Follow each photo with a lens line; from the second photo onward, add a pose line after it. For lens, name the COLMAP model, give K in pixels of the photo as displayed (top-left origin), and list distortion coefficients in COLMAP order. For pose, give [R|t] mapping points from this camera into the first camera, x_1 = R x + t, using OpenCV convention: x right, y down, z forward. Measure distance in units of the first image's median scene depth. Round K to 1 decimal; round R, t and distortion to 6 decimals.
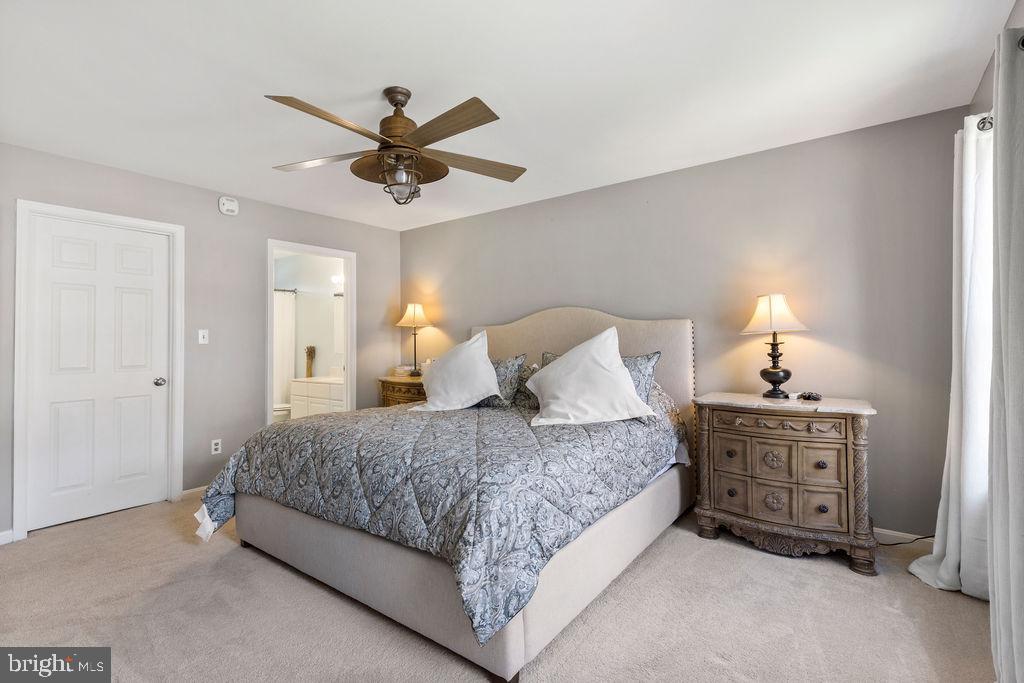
lens RADIAL K [[466.1, 0, 507.3], [0, 466.1, 332.5], [0, 0, 1]] dist [0.002615, -0.000524]
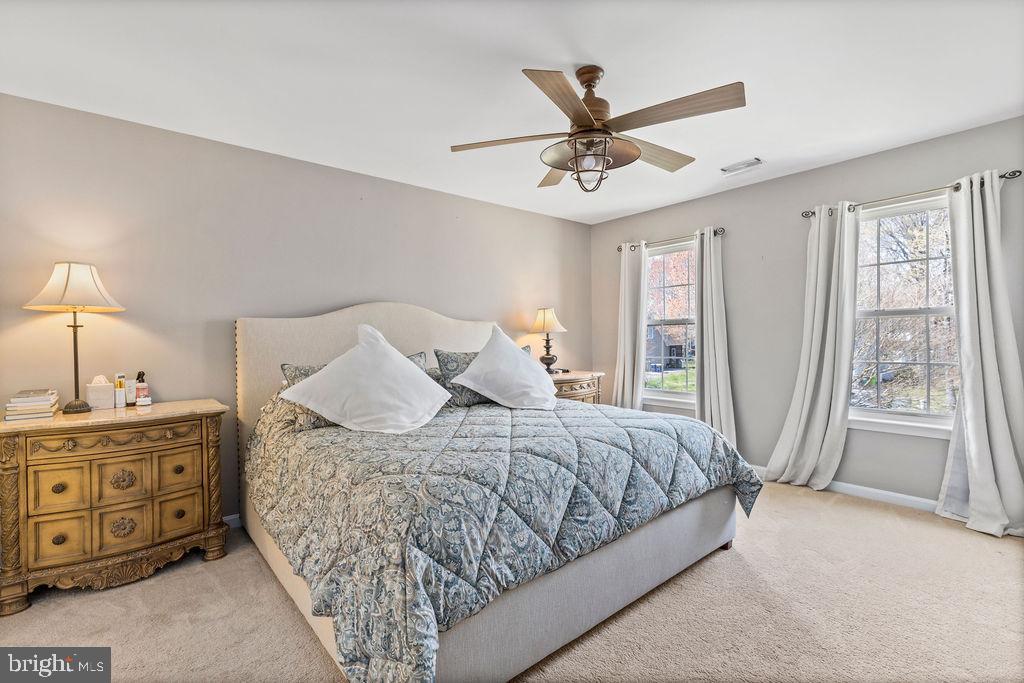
lens RADIAL K [[466.1, 0, 507.3], [0, 466.1, 332.5], [0, 0, 1]] dist [0.002615, -0.000524]
pose [[0.225225, 0.015041, 0.974191, -1.002649], [-0.007918, 0.999876, -0.013607, 0.021803], [-0.974275, -0.004649, 0.225316, 0.776964]]
